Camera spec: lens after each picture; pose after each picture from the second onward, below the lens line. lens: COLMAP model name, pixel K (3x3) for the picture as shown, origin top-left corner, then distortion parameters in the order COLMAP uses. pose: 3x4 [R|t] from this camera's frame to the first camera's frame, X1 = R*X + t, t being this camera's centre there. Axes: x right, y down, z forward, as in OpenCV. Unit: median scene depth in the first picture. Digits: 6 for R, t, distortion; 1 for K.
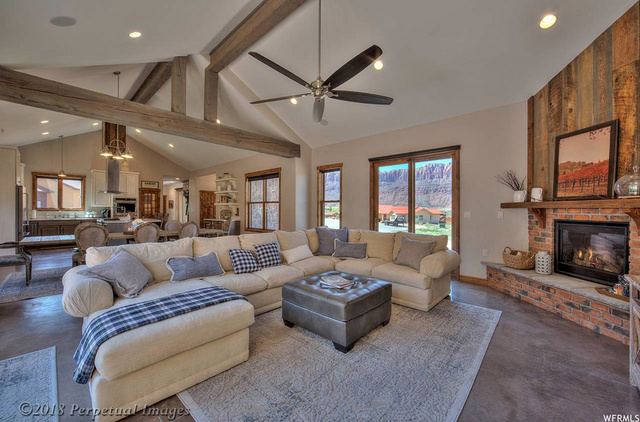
lens RADIAL K [[251.3, 0, 319.9], [0, 251.3, 210.1], [0, 0, 1]] dist [-0.006817, 0.000664]
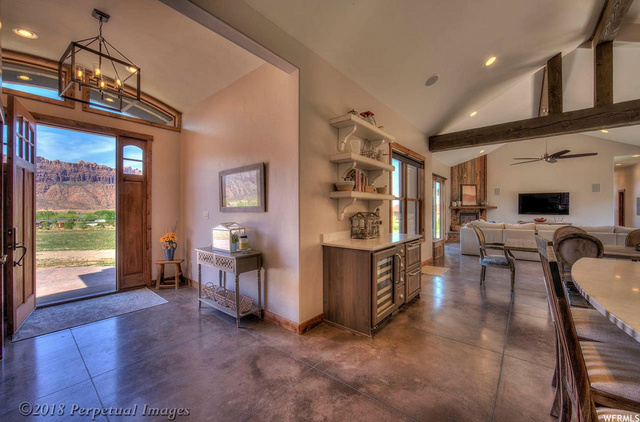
lens RADIAL K [[251.3, 0, 316.4], [0, 251.3, 209.6], [0, 0, 1]] dist [-0.006817, 0.000664]
pose [[-0.044707, -0.004421, 0.998990, -1.789374], [0.005209, 0.999976, 0.004659, -0.015792], [-0.998987, 0.005412, -0.044683, 2.612177]]
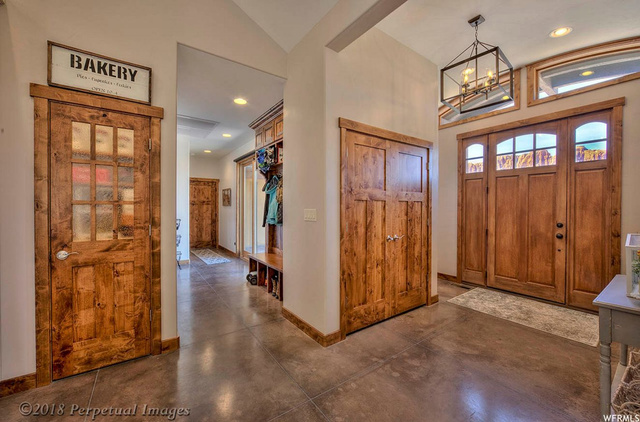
lens RADIAL K [[251.3, 0, 321.7], [0, 251.3, 209.7], [0, 0, 1]] dist [-0.006817, 0.000664]
pose [[0.979525, -0.000070, -0.201321, -1.350865], [0.000539, 0.999997, 0.002273, -0.009824], [0.201320, -0.002335, 0.979523, 2.371558]]
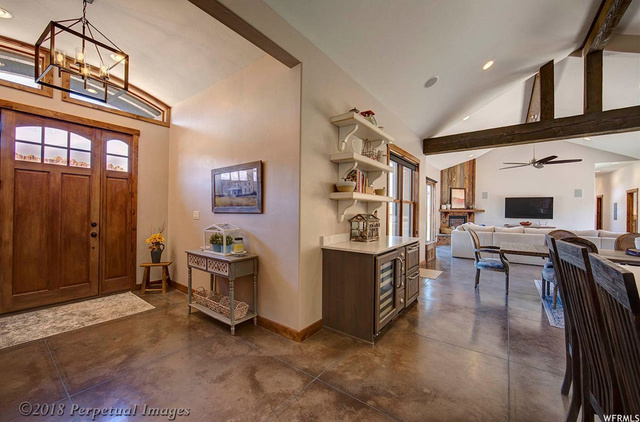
lens RADIAL K [[251.3, 0, 316.6], [0, 251.3, 210.5], [0, 0, 1]] dist [-0.006817, 0.000664]
pose [[-0.093554, -0.003449, 0.995608, -1.753495], [-0.006478, 0.999975, 0.002855, -0.015389], [-0.995593, -0.006182, -0.093574, 2.647559]]
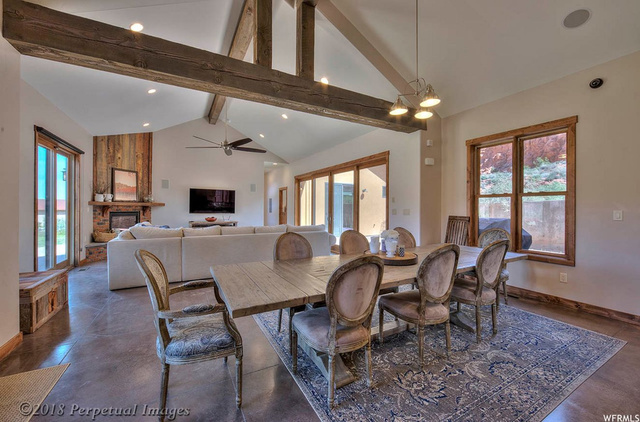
lens RADIAL K [[251.3, 0, 321.0], [0, 251.3, 206.9], [0, 0, 1]] dist [-0.006817, 0.000664]
pose [[-0.950535, -0.007813, 0.310518, -1.059566], [-0.008031, 0.999968, 0.000577, -0.008517], [-0.310512, -0.001946, -0.950567, 2.122369]]
